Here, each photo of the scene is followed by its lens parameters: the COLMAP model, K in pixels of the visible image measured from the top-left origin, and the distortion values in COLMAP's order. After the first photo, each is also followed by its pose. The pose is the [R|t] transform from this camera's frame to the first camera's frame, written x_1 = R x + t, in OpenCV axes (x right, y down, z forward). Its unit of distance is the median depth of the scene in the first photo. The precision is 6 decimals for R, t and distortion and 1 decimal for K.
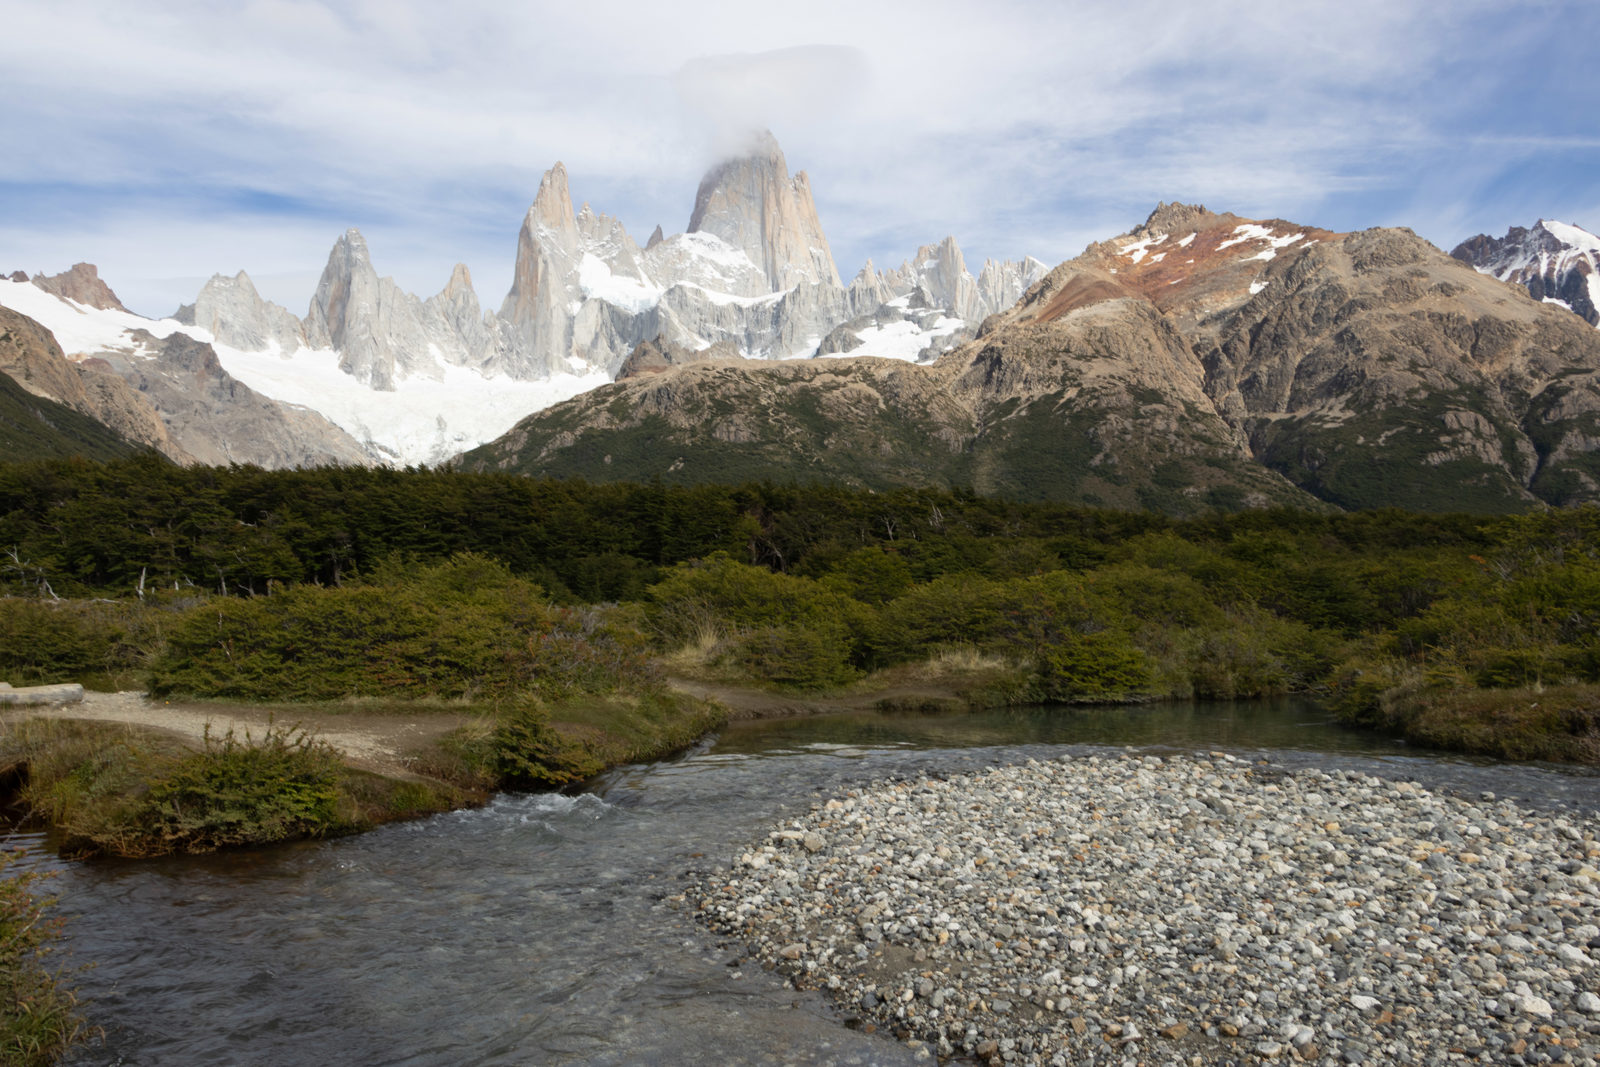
lens RADIAL K [[1272.7, 0, 804.6], [0, 1272.7, 556.1], [0, 0, 1]] dist [-0.005027, 0.016182]
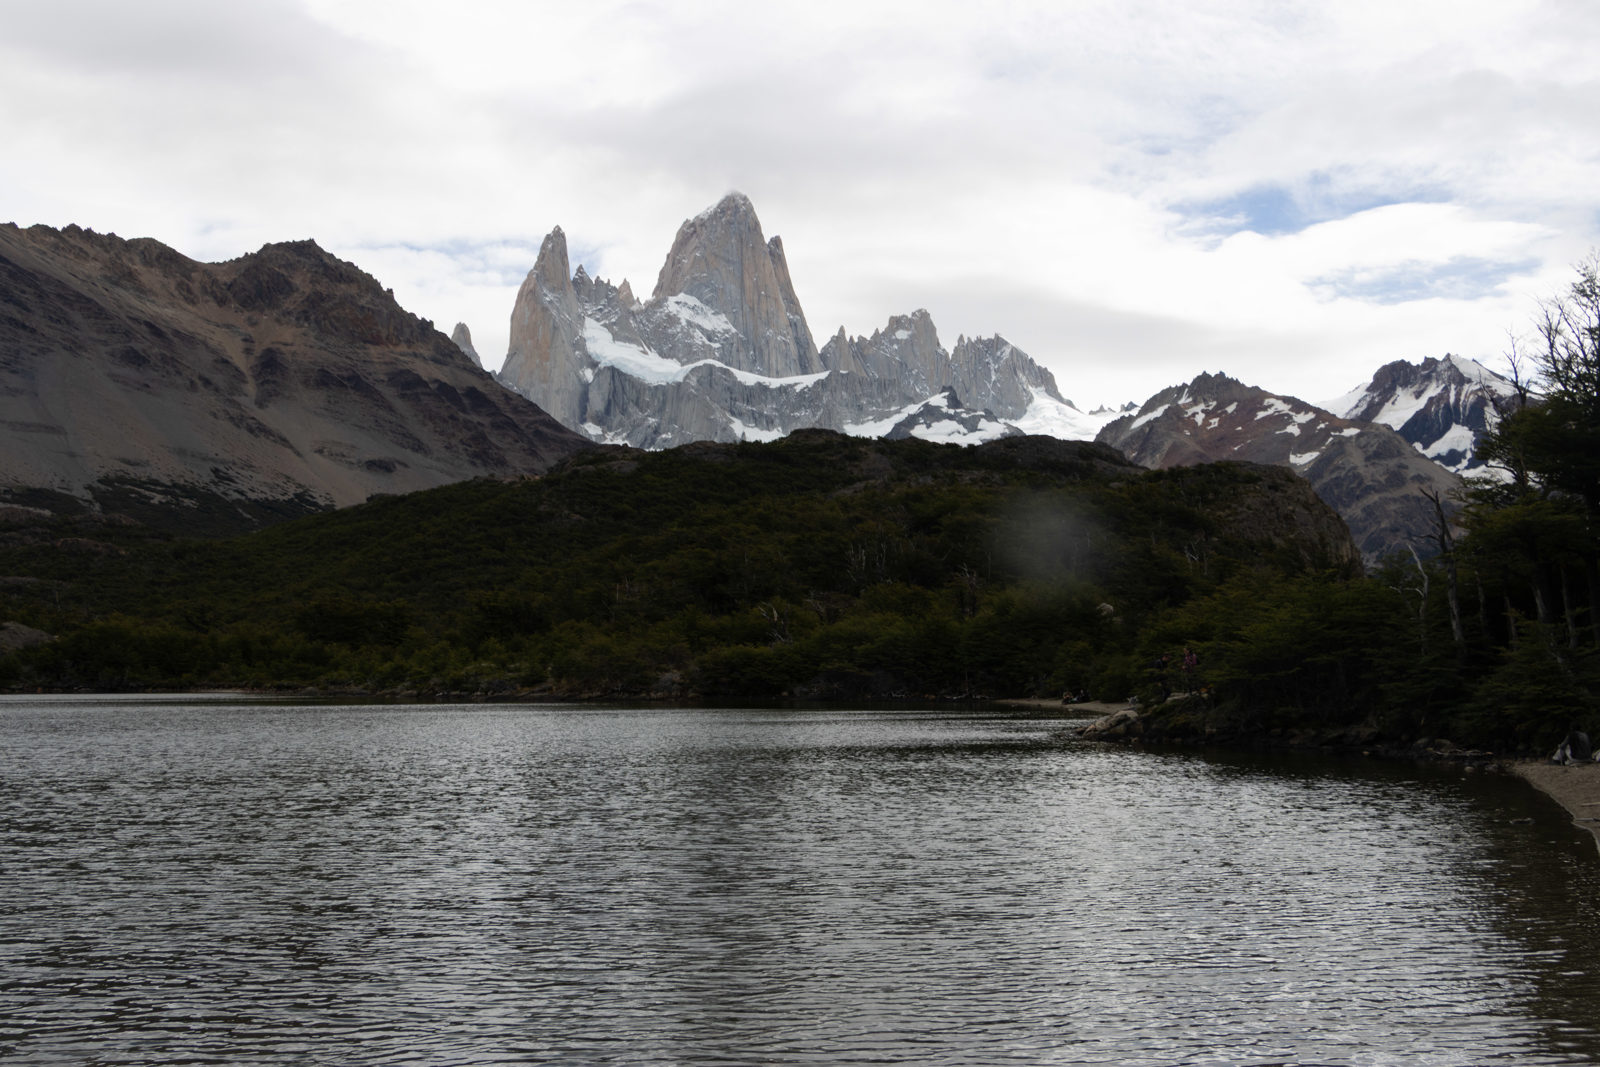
lens RADIAL K [[1674.0, 0, 820.6], [0, 1674.0, 542.8], [0, 0, 1]] dist [0.014698, 0.000000]
pose [[0.981972, 0.015040, 0.188429, -0.470577], [-0.009887, 0.999552, -0.028256, -0.042155], [-0.188770, 0.025884, 0.981680, -0.693626]]
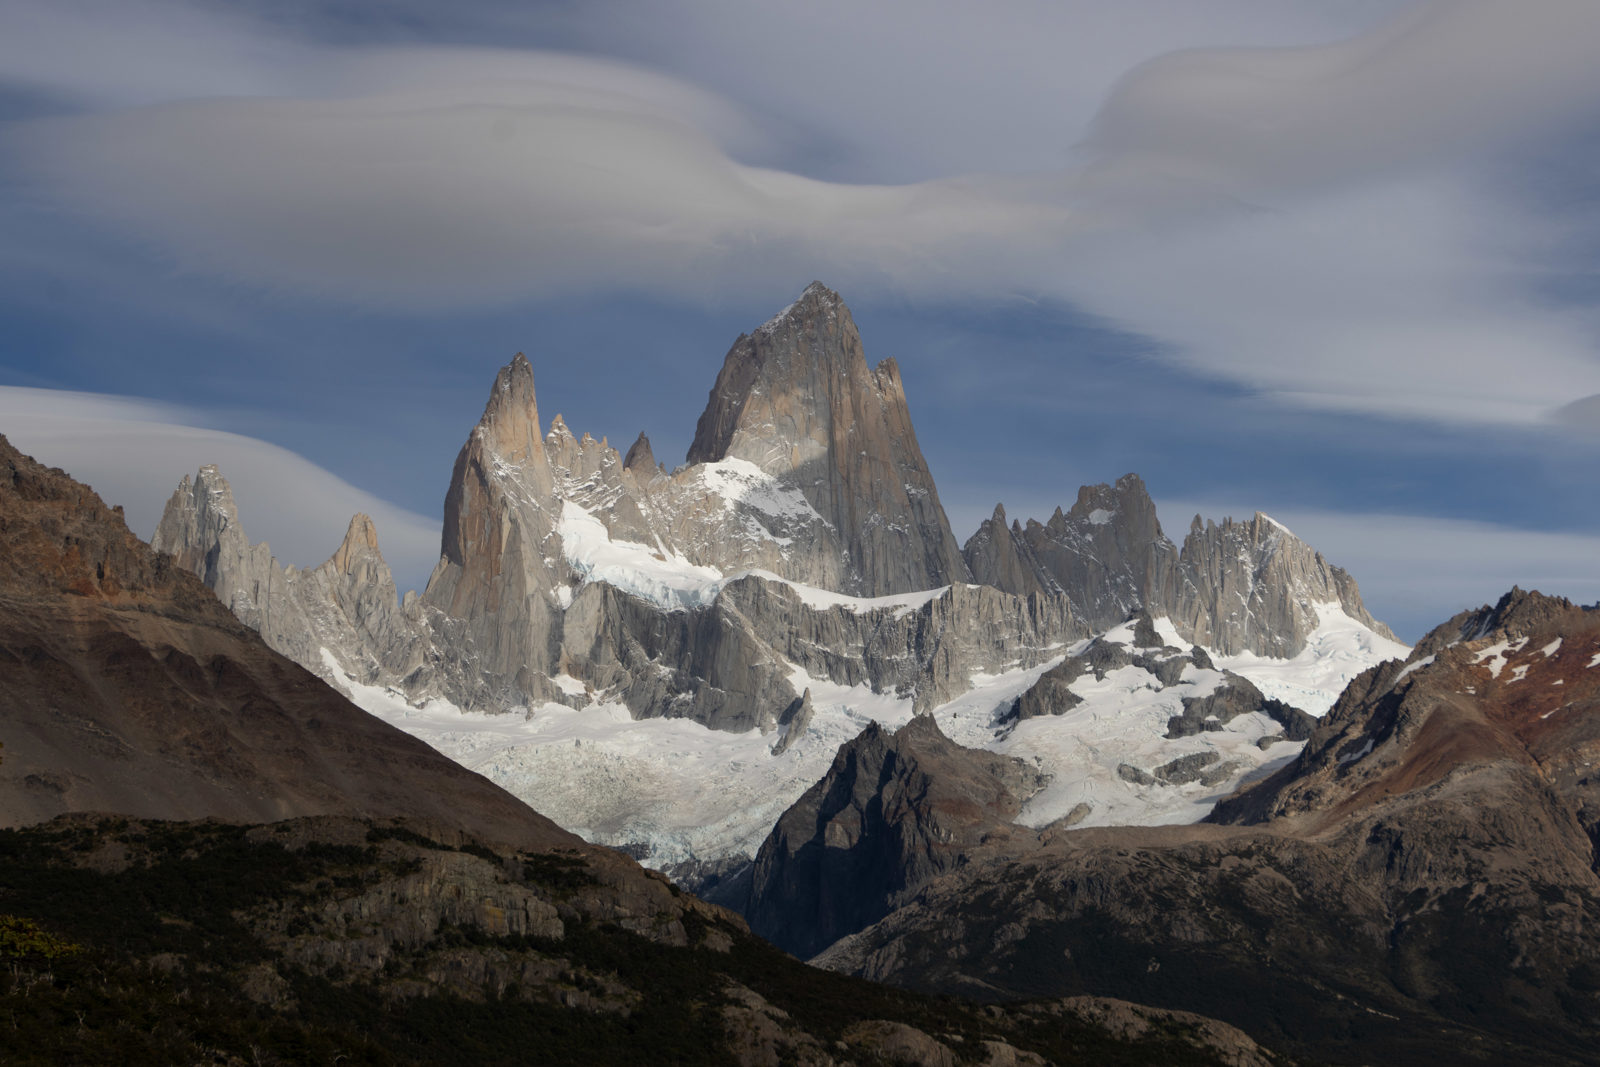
lens RADIAL K [[2994.6, 0, 858.2], [0, 2994.6, 551.9], [0, 0, 1]] dist [0.077595, 0.000000]
pose [[0.994917, 0.017160, 0.099230, -0.345423], [-0.004185, 0.991569, -0.129511, -0.048684], [-0.100615, 0.128437, 0.986600, -0.901923]]
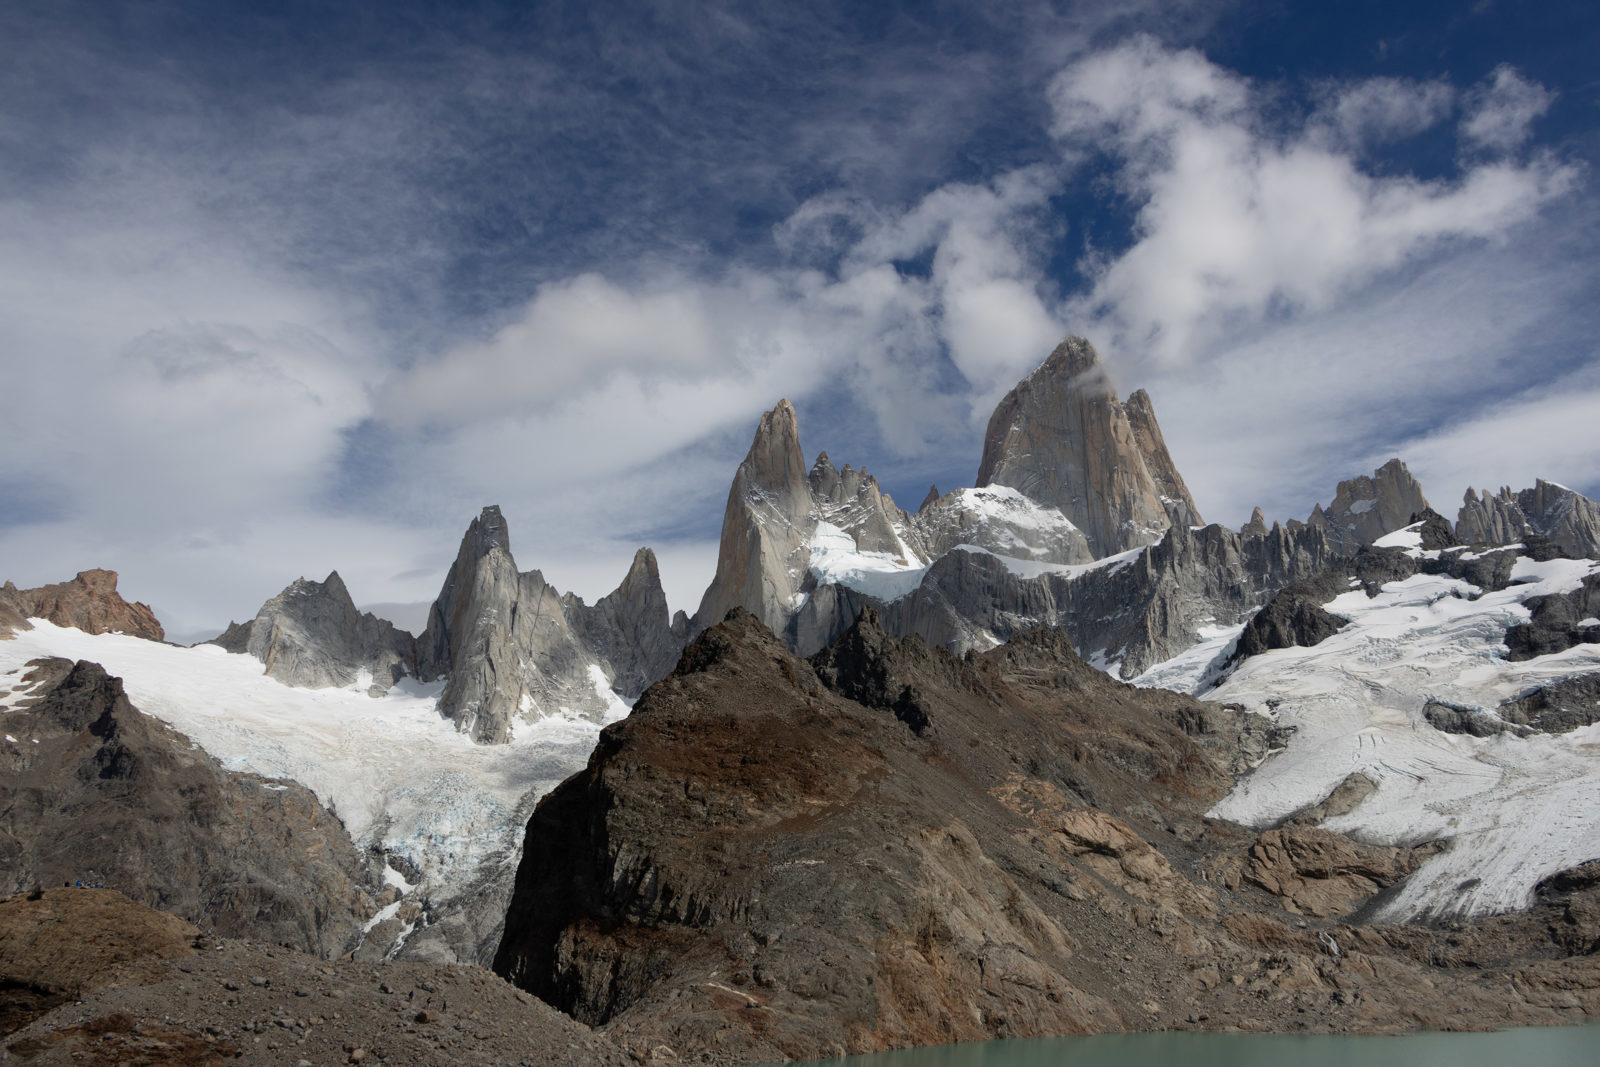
lens RADIAL K [[1272.7, 0, 799.0], [0, 1272.7, 547.9], [0, 0, 1]] dist [-0.005027, 0.016182]
pose [[0.969546, -0.062872, -0.236703, -0.049404], [0.001897, 0.968386, -0.249449, -0.113528], [0.244904, 0.241403, 0.939014, 0.732008]]
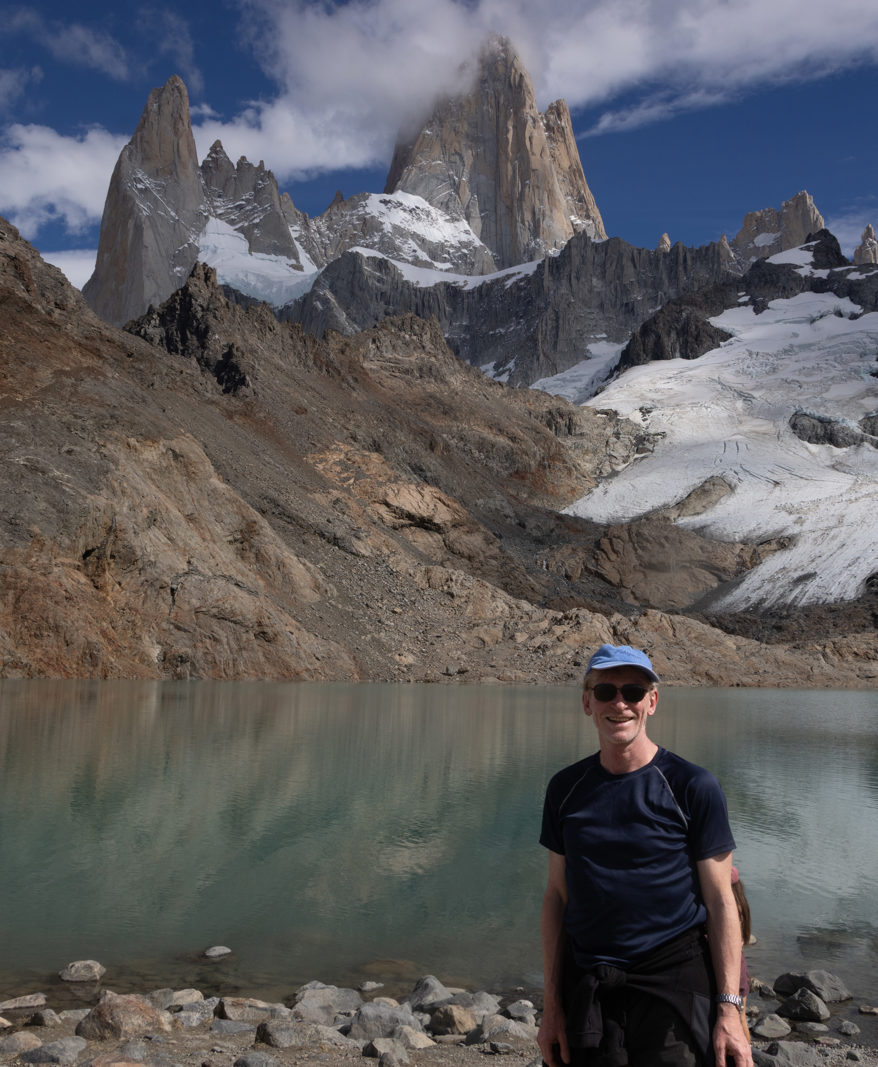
lens RADIAL K [[1283.9, 0, 422.5], [0, 1283.9, 549.6], [0, 0, 1]] dist [-0.000230, 0.000000]
pose [[0.996697, 0.012898, -0.080182, -0.034269], [-0.016378, 0.998945, -0.042898, -0.102218], [0.079544, 0.044070, 0.995857, 0.776434]]
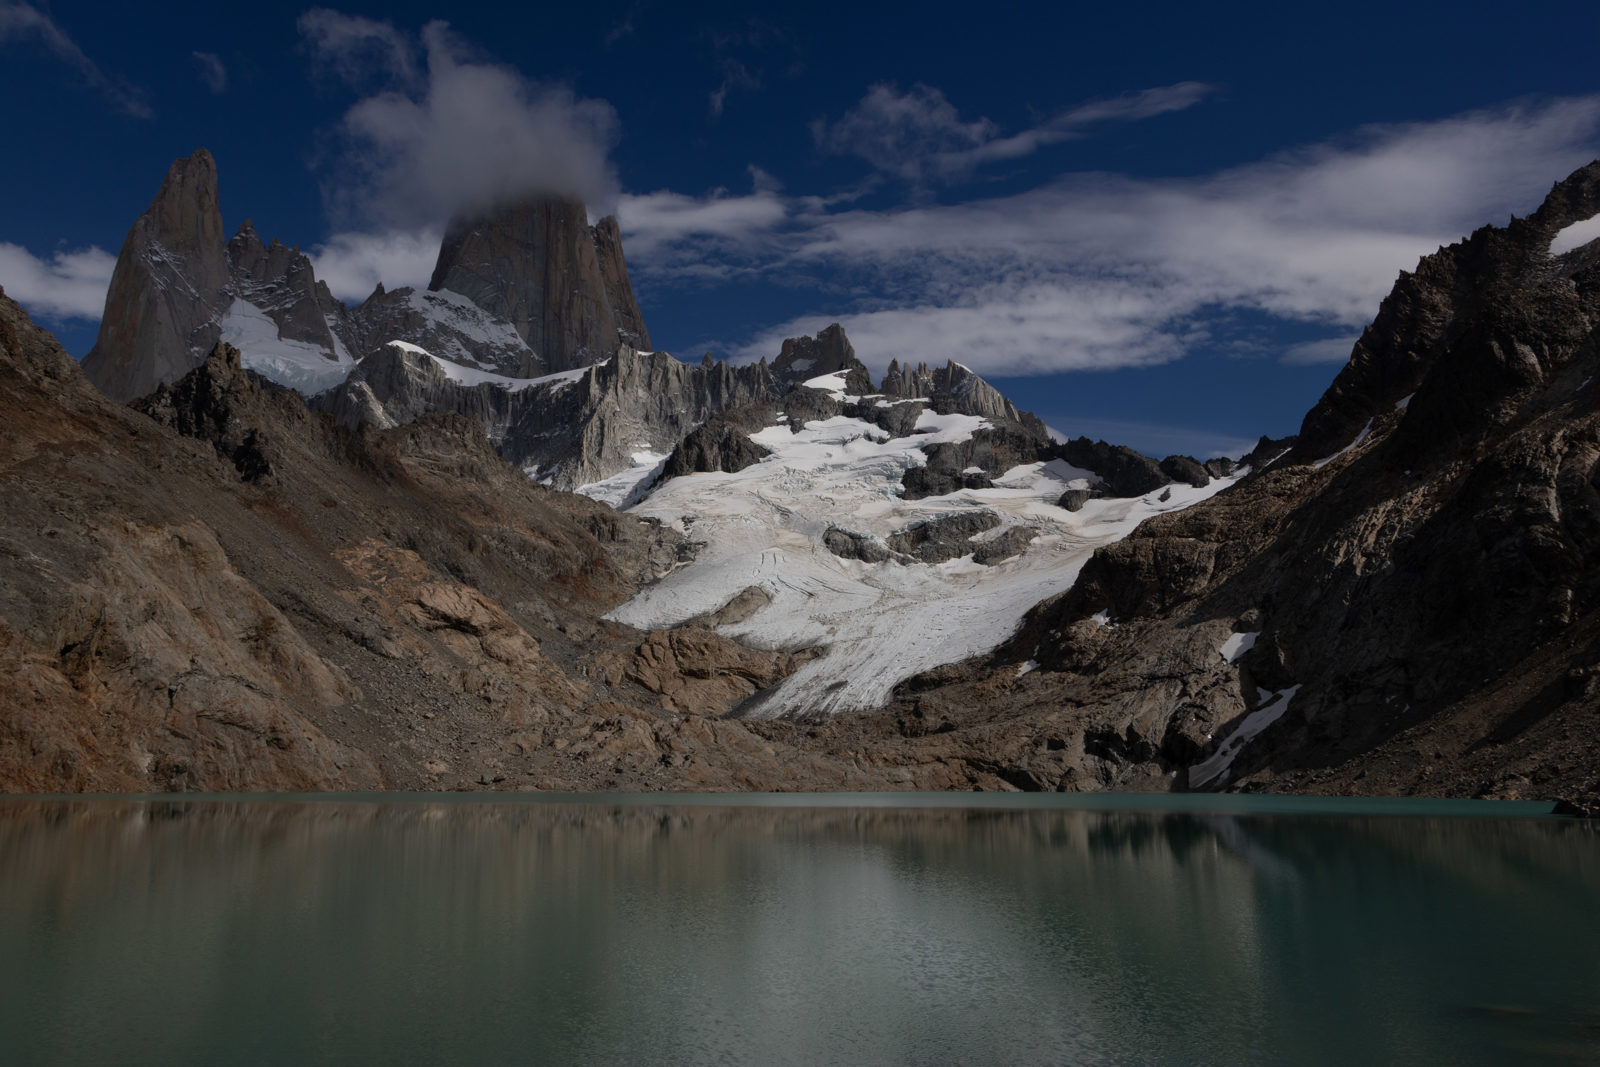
lens RADIAL K [[1272.7, 0, 806.1], [0, 1272.7, 552.8], [0, 0, 1]] dist [-0.005027, 0.016182]
pose [[0.981954, 0.042717, 0.184231, -0.034967], [-0.018976, 0.991495, -0.128755, -0.102017], [-0.188164, 0.122935, 0.974413, 0.778821]]
